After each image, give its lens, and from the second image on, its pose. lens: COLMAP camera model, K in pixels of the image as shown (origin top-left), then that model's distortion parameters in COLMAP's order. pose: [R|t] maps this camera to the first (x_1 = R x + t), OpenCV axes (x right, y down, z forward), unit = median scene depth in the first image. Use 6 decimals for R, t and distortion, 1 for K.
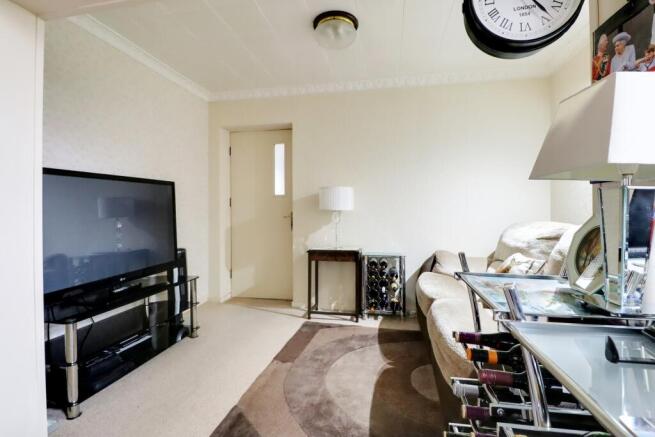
lens RADIAL K [[326.6, 0, 327.1], [0, 326.6, 207.0], [0, 0, 1]] dist [-0.000960, -0.000270]
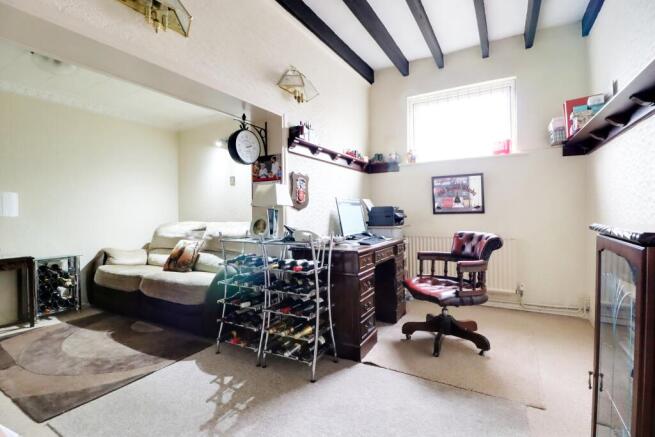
lens RADIAL K [[306.4, 0, 328.2], [0, 306.4, 211.6], [0, 0, 1]] dist [0.004031, -0.011791]
pose [[0.323191, -0.007815, 0.946301, -0.685820], [-0.000624, 0.999964, 0.008471, -0.020638], [-0.946334, -0.003328, 0.323175, -0.245119]]
